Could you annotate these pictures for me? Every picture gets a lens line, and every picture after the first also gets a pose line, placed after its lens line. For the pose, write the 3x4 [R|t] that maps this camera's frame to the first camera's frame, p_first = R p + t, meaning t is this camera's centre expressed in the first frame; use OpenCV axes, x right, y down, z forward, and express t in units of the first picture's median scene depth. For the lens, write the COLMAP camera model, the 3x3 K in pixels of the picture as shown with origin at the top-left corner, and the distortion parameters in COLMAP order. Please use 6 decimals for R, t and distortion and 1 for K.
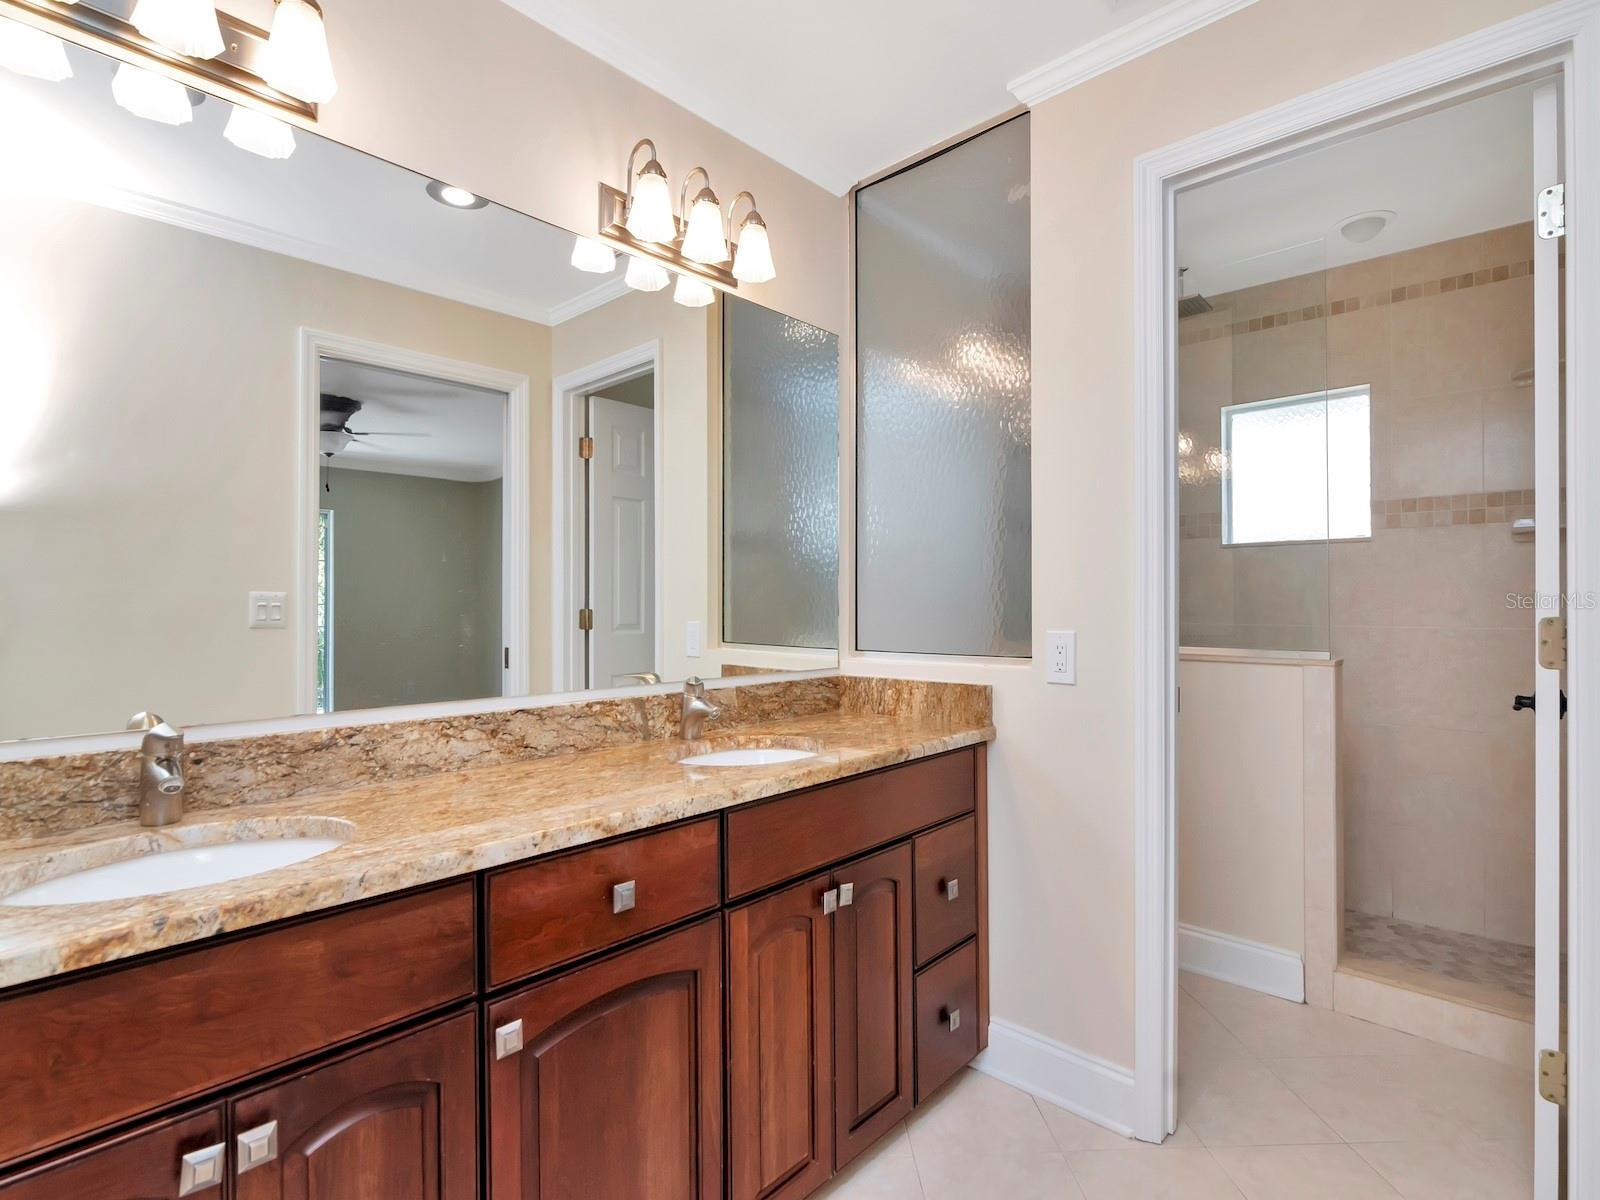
lens RADIAL K [[786.2, 0, 800.0], [0, 786.2, 600.0], [0, 0, 1]] dist [0.001052, 0.000089]
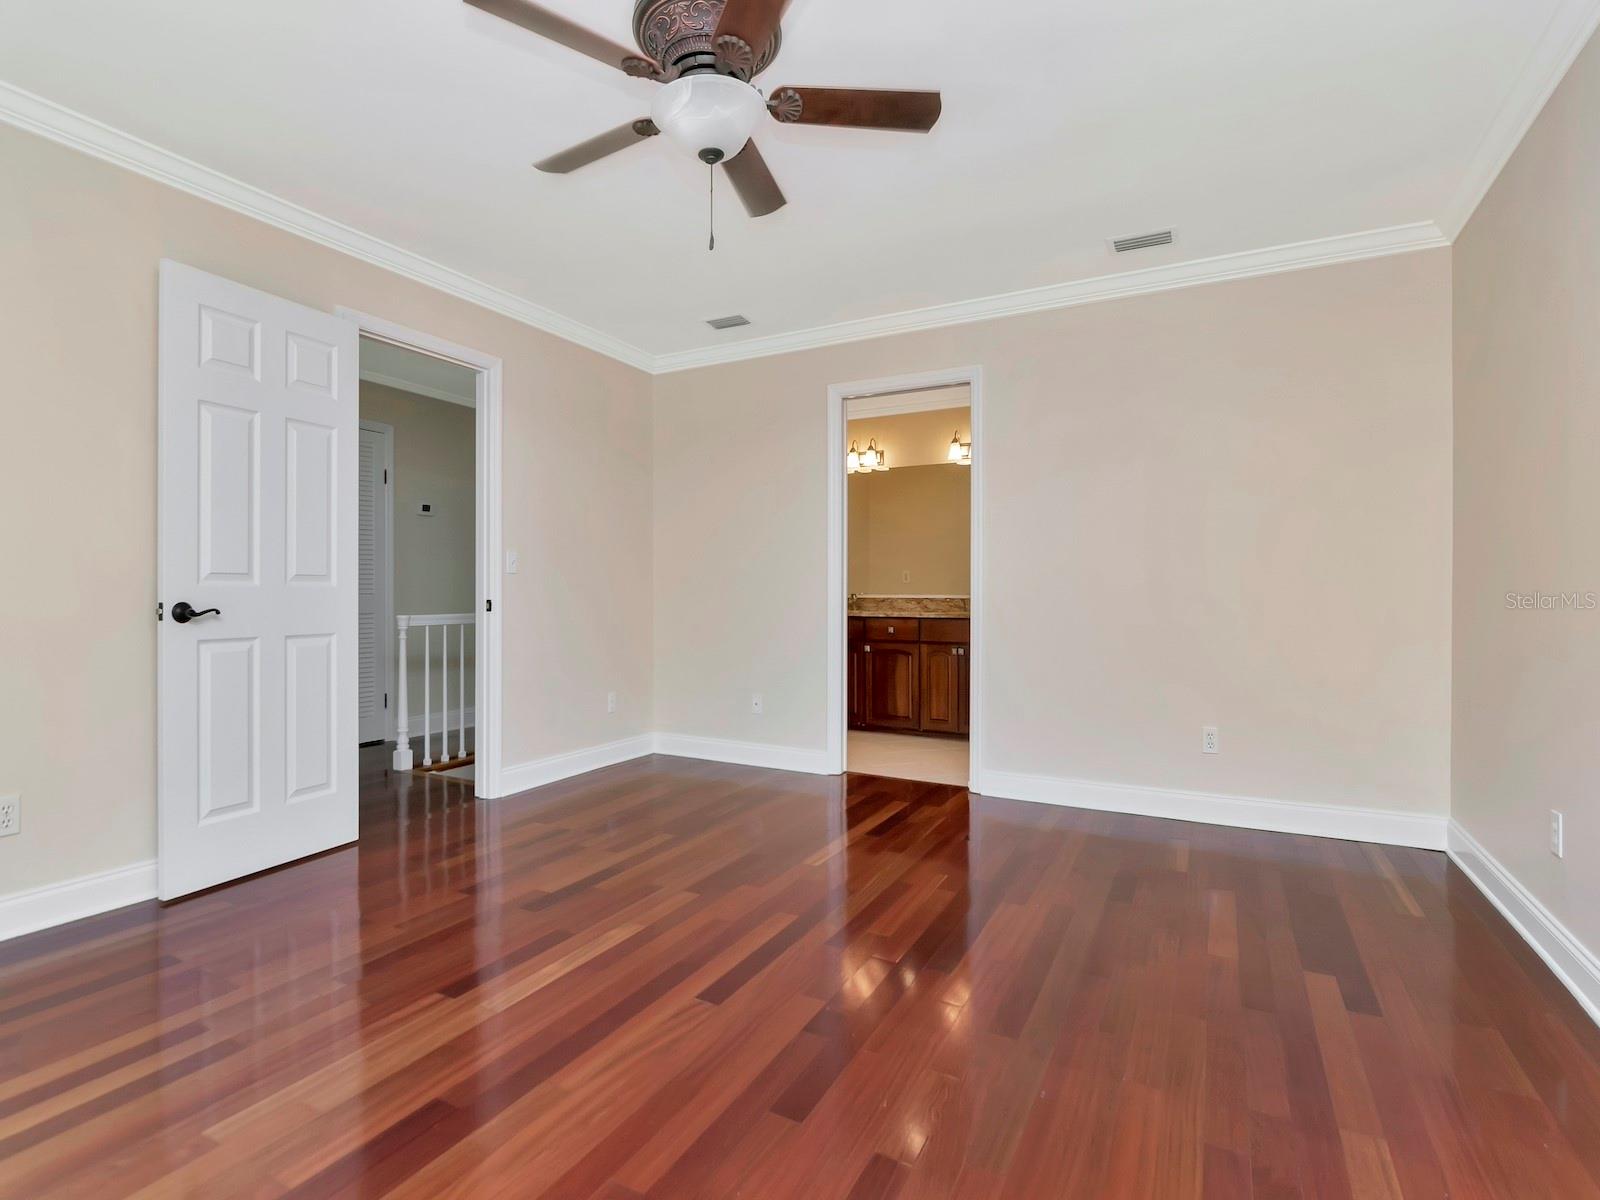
lens RADIAL K [[786.2, 0, 800.0], [0, 786.2, 600.0], [0, 0, 1]] dist [0.001052, 0.000089]
pose [[0.248265, 0.010320, -0.968637, 3.674199], [-0.004159, 0.999945, 0.009588, 0.131911], [0.968683, 0.001648, 0.248294, -0.617486]]
